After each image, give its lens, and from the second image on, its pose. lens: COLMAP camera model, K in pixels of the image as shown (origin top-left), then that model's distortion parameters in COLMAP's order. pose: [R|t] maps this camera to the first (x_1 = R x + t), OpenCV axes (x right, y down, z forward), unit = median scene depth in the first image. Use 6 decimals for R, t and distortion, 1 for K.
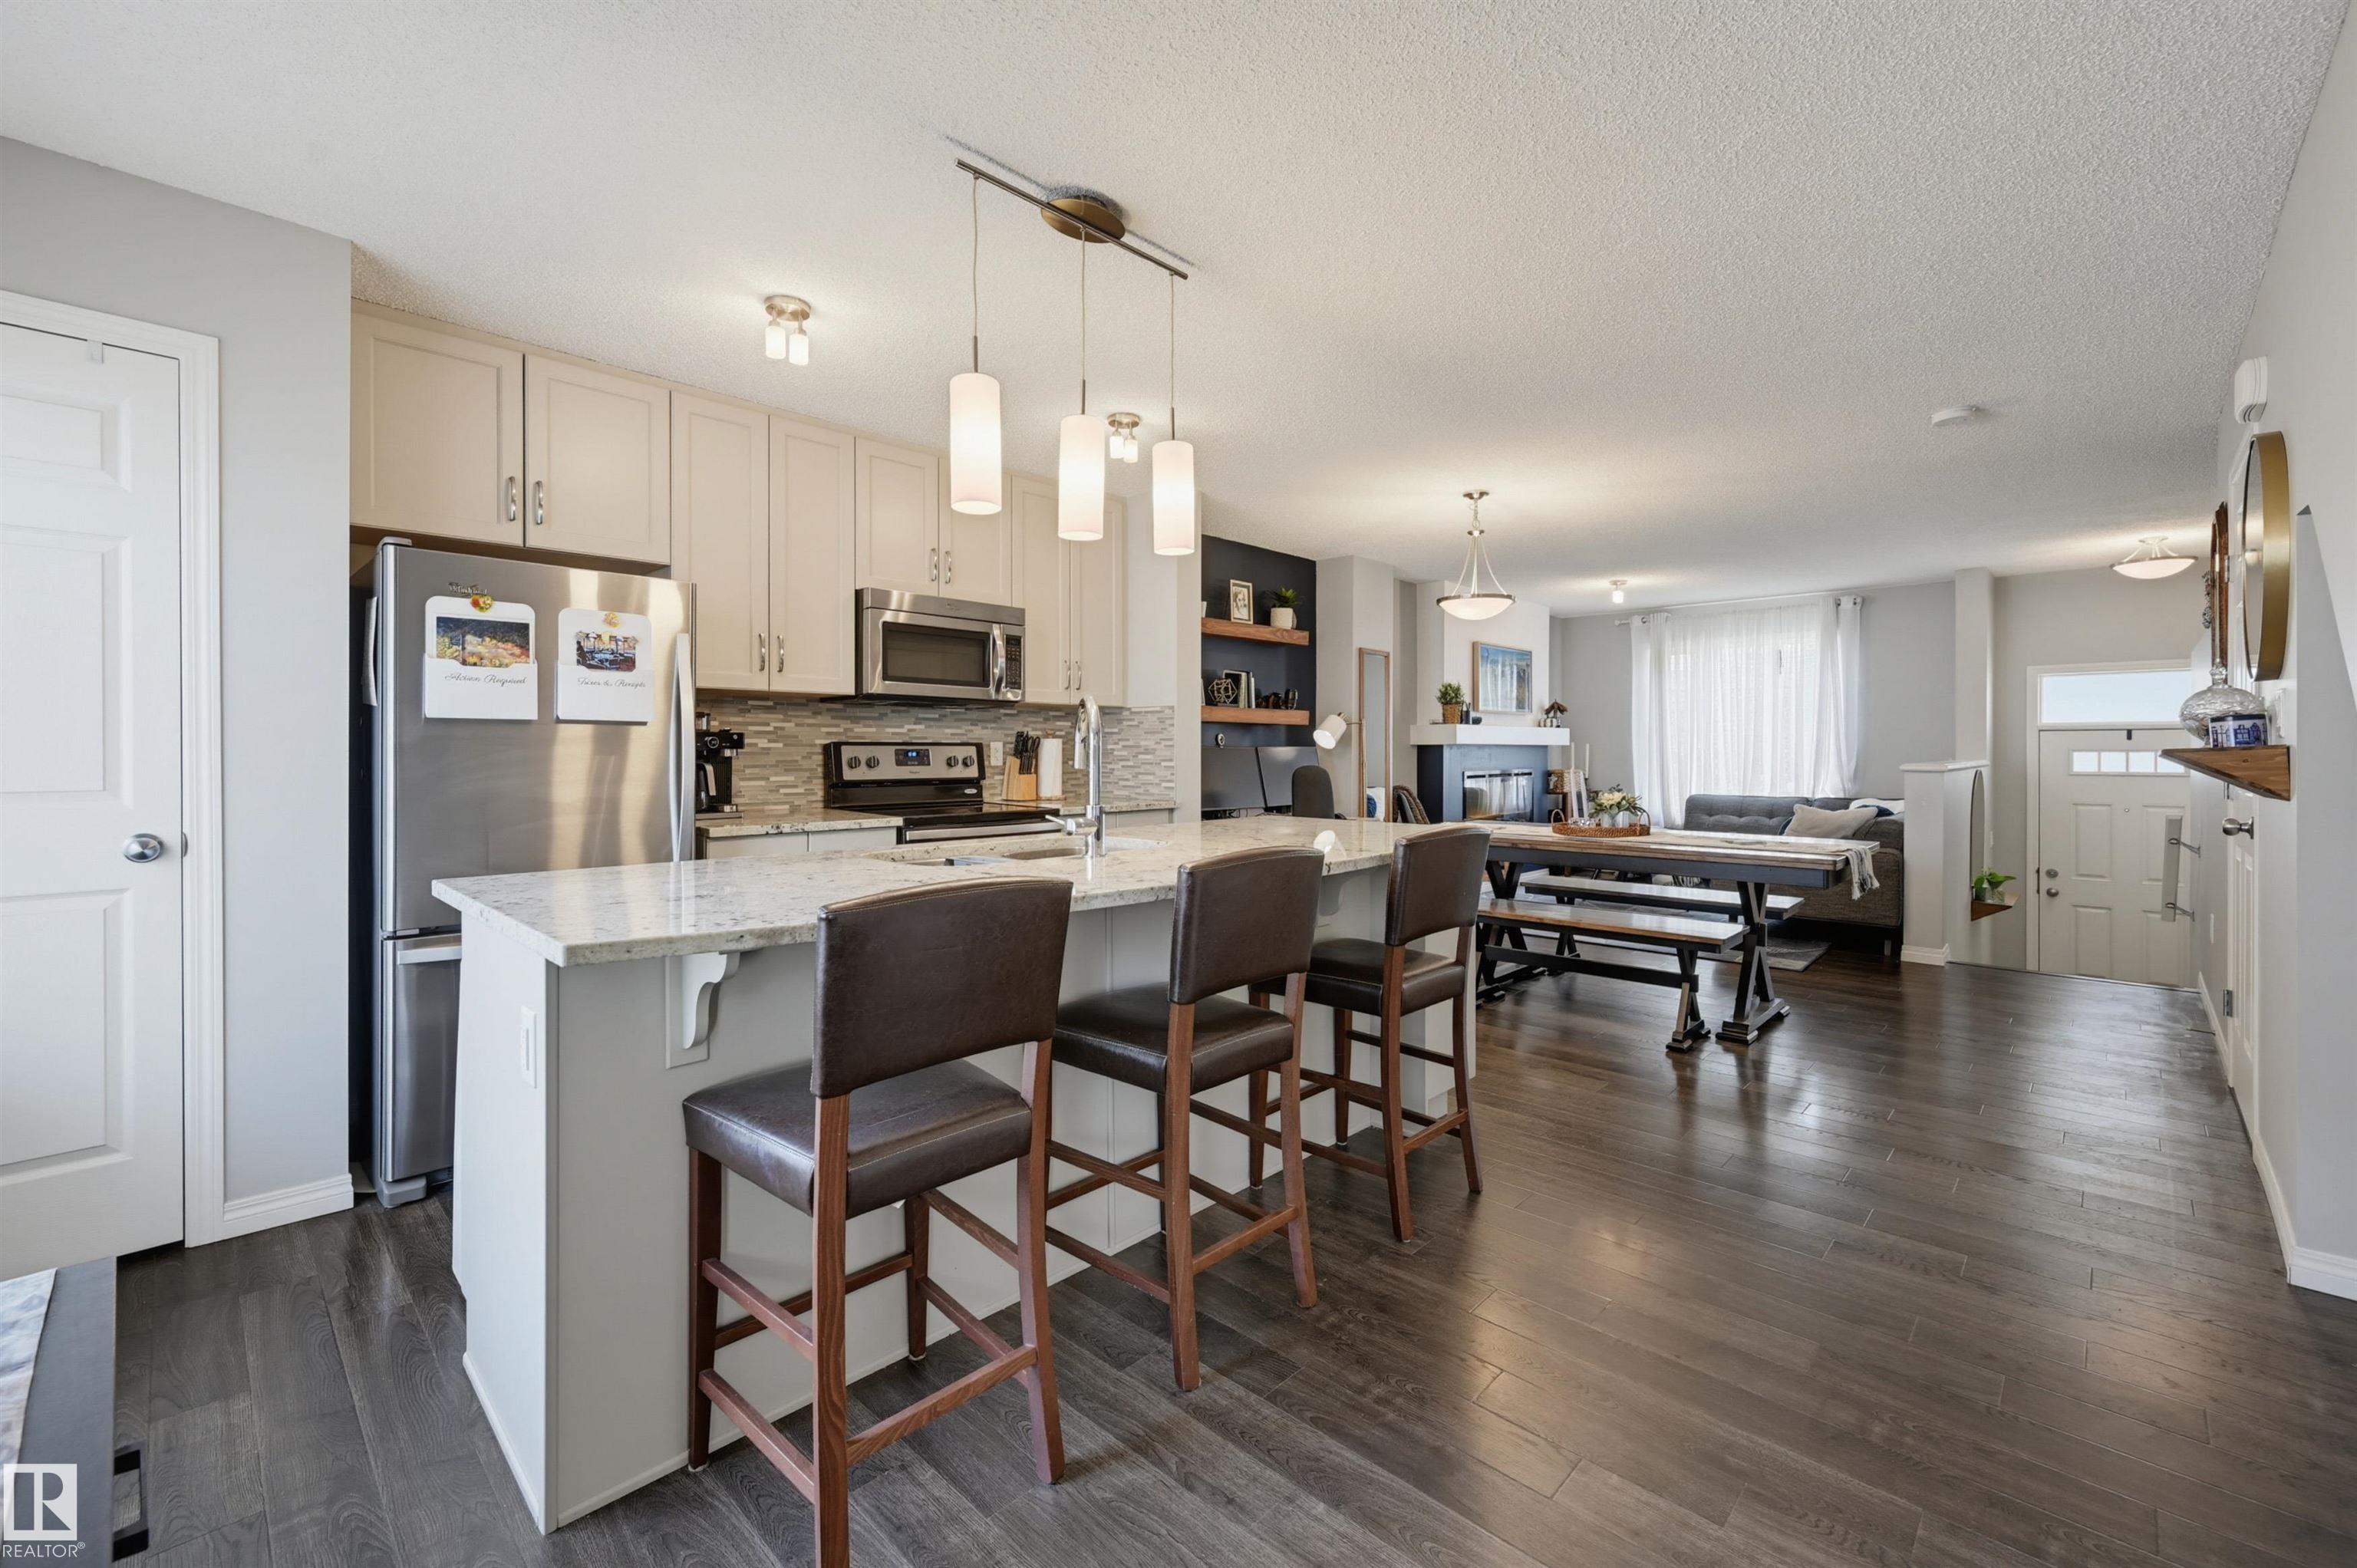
lens RADIAL K [[977.7, 0, 1172.6], [0, 977.7, 753.3], [0, 0, 1]] dist [-0.000432, -0.000457]
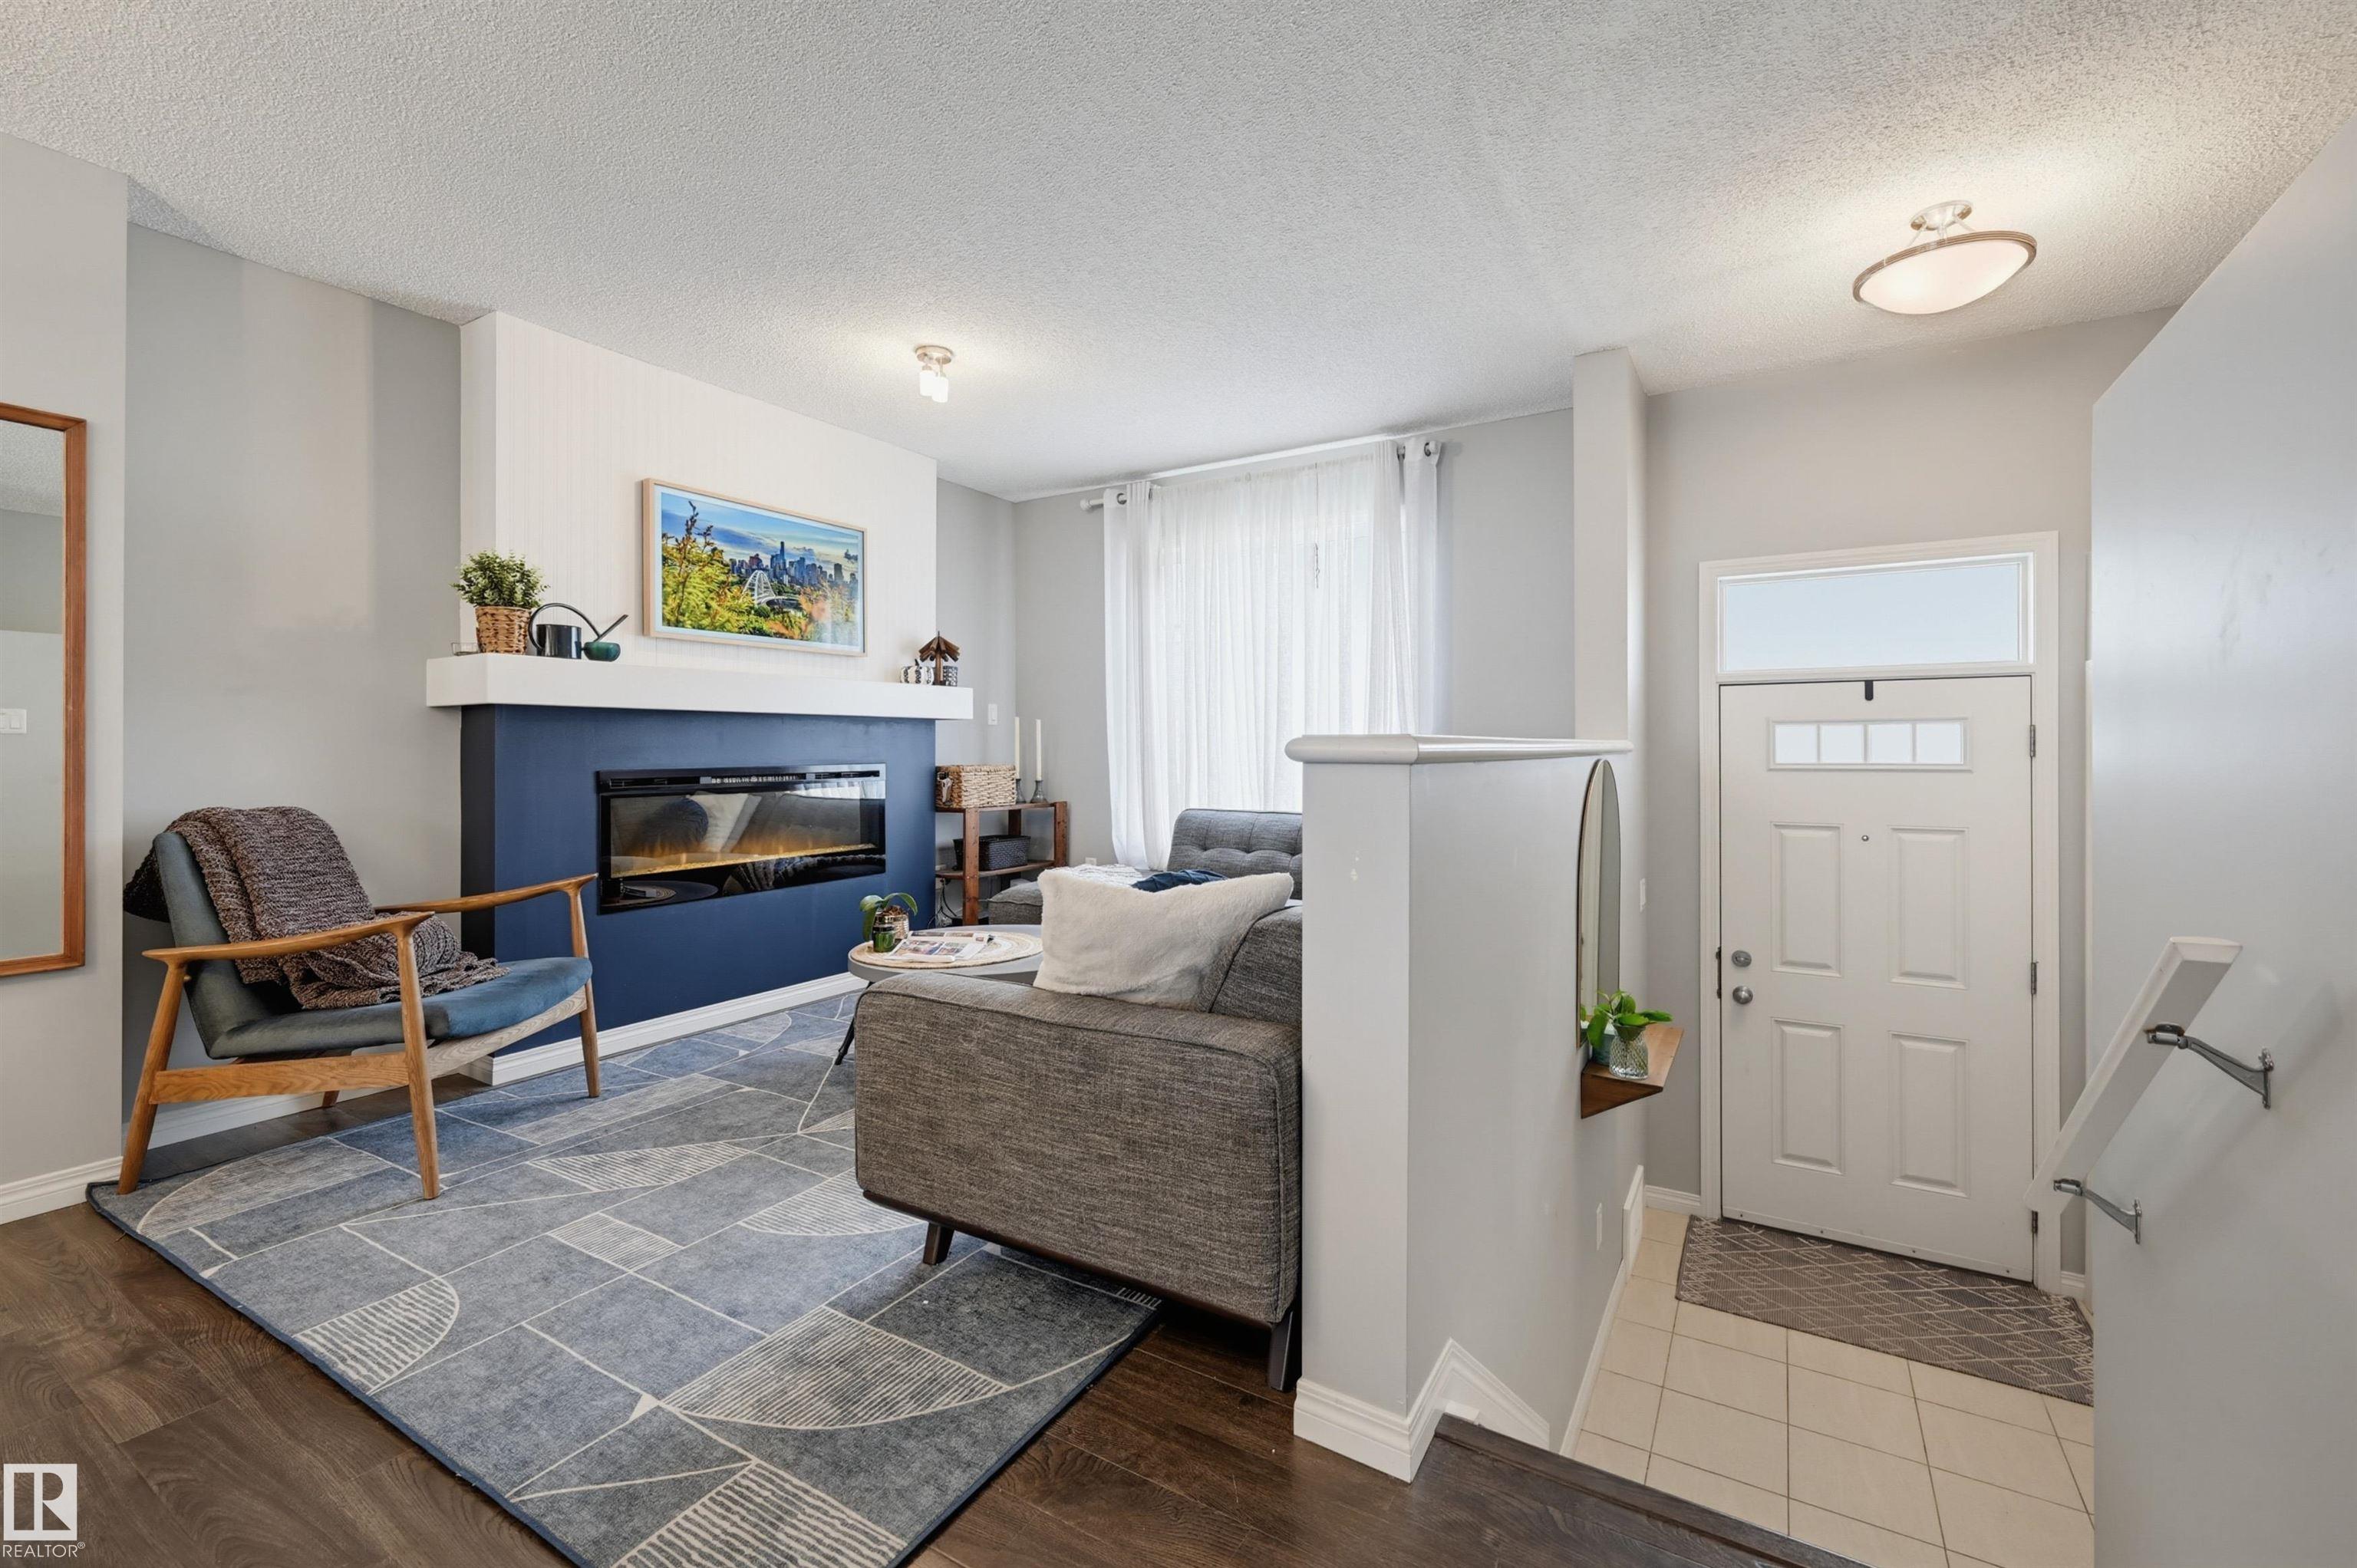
lens RADIAL K [[997.3, 0, 1185.2], [0, 997.3, 744.7], [0, 0, 1]] dist [-0.002358, -0.000300]
pose [[0.973679, 0.000343, 0.227922, 0.629049], [0.001260, 0.999975, -0.006888, 0.015334], [-0.227919, 0.006994, 0.973655, 0.704809]]
